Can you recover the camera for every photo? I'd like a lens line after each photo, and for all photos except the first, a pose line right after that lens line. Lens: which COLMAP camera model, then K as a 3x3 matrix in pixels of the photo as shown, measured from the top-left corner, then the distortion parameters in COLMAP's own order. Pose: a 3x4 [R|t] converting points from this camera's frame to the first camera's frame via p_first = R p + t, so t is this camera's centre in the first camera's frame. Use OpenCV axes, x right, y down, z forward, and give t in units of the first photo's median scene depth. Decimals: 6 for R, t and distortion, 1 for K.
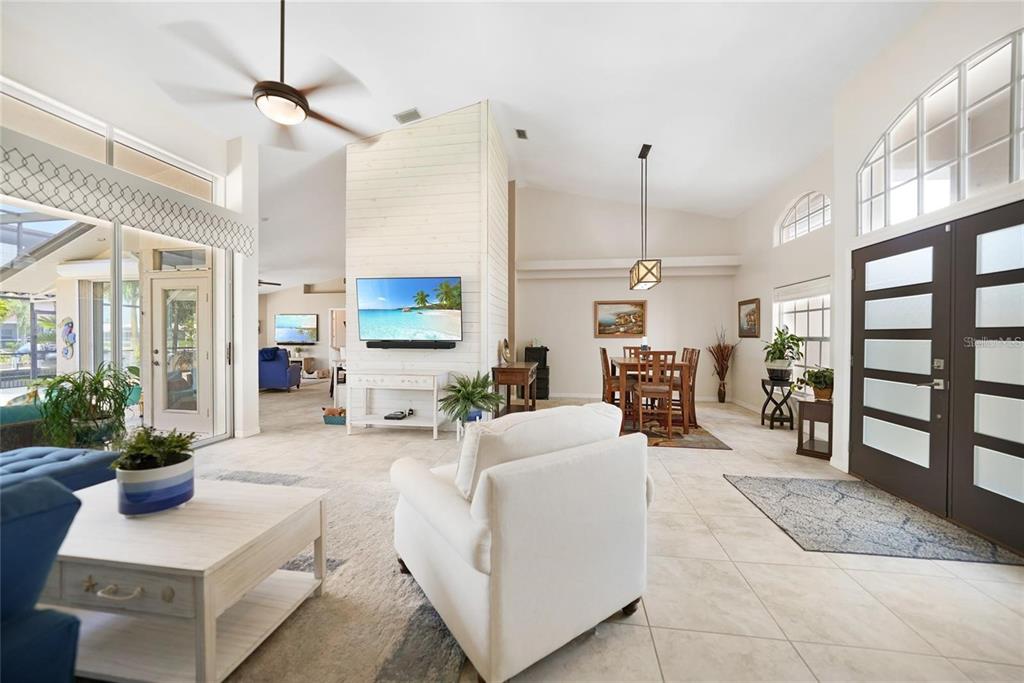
lens RADIAL K [[365.2, 0, 512.6], [0, 365.2, 337.6], [0, 0, 1]] dist [-0.011025, 0.000812]
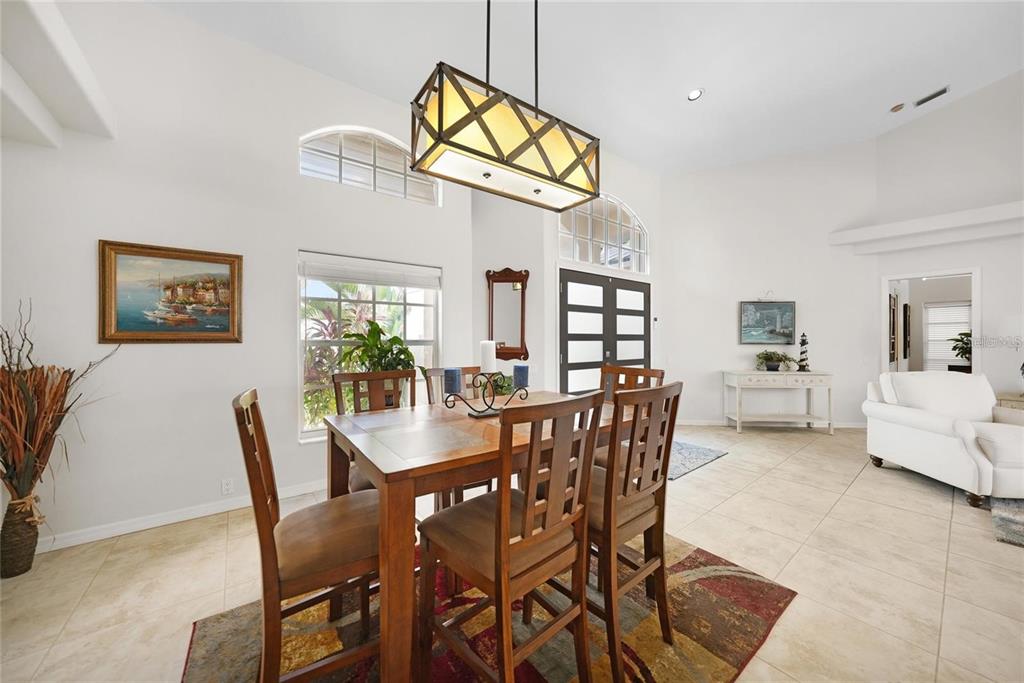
lens RADIAL K [[365.2, 0, 508.7], [0, 365.2, 339.9], [0, 0, 1]] dist [-0.011025, 0.000812]
pose [[-0.733778, -0.003595, 0.679380, 0.252564], [0.003469, 0.999953, 0.009038, -0.012893], [-0.679380, 0.008989, -0.733731, 2.177073]]
